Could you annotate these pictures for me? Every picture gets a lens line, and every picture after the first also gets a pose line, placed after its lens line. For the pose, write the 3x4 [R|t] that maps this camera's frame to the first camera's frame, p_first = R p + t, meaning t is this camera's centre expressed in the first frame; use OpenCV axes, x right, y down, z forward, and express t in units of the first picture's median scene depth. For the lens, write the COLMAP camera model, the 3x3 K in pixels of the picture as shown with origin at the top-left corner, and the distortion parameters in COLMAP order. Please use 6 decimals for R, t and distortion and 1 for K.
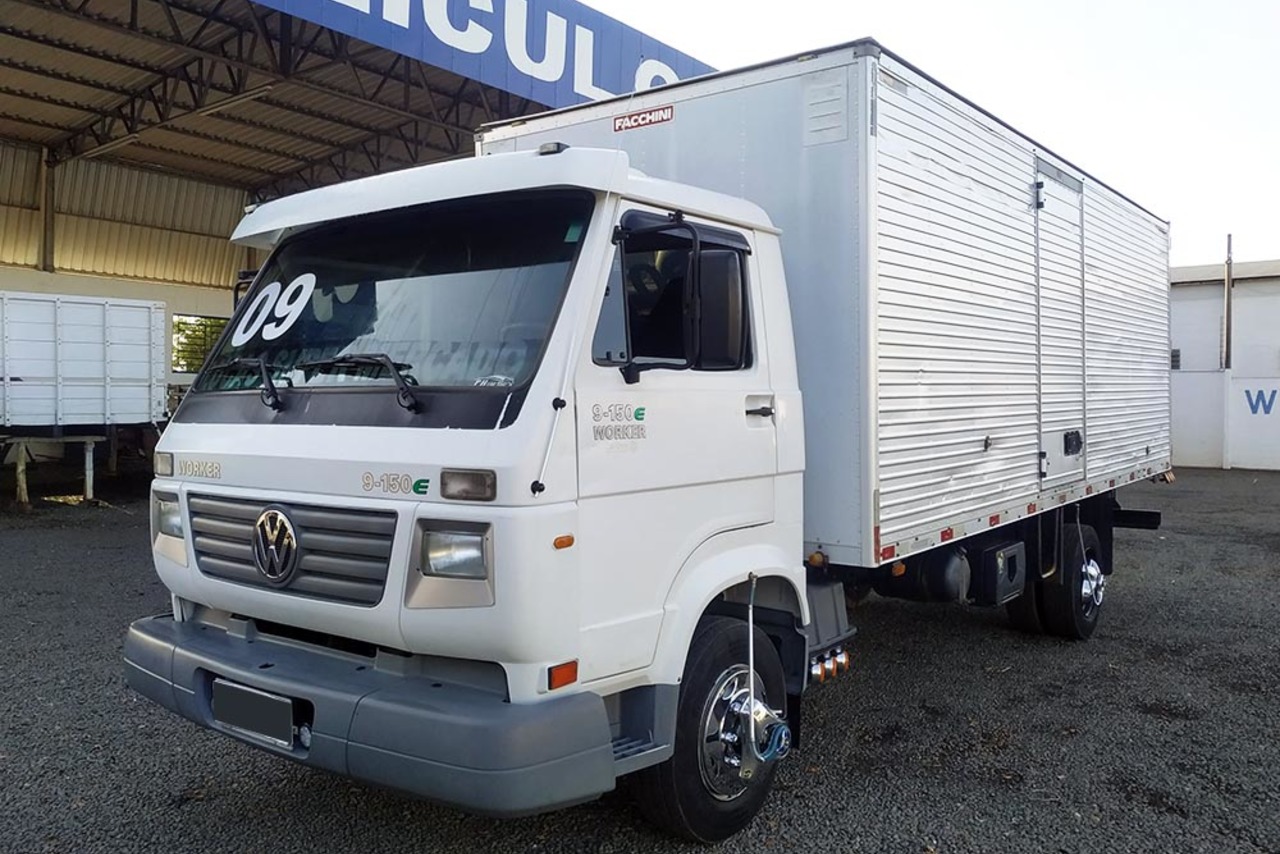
lens RADIAL K [[972.5, 0, 721.4], [0, 972.5, 426.4], [0, 0, 1]] dist [-0.024302, -0.002640]
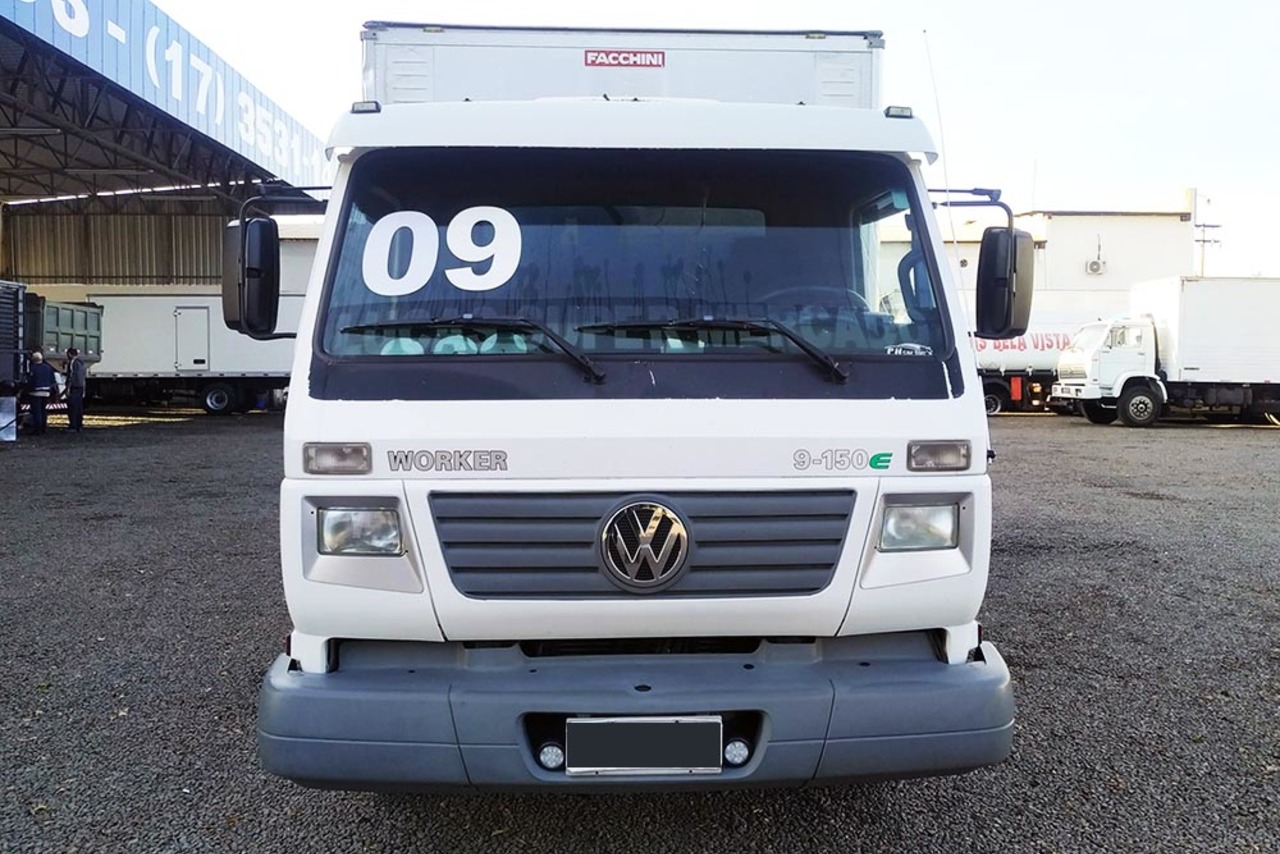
lens RADIAL K [[950.5, 0, 640.0], [0, 950.5, 427.0], [0, 0, 1]] dist [0.002976, -0.001542]
pose [[0.800217, -0.045480, 0.597983, -0.987221], [0.008203, 0.997857, 0.064916, -0.031668], [-0.599654, -0.047041, 0.798875, 0.369472]]
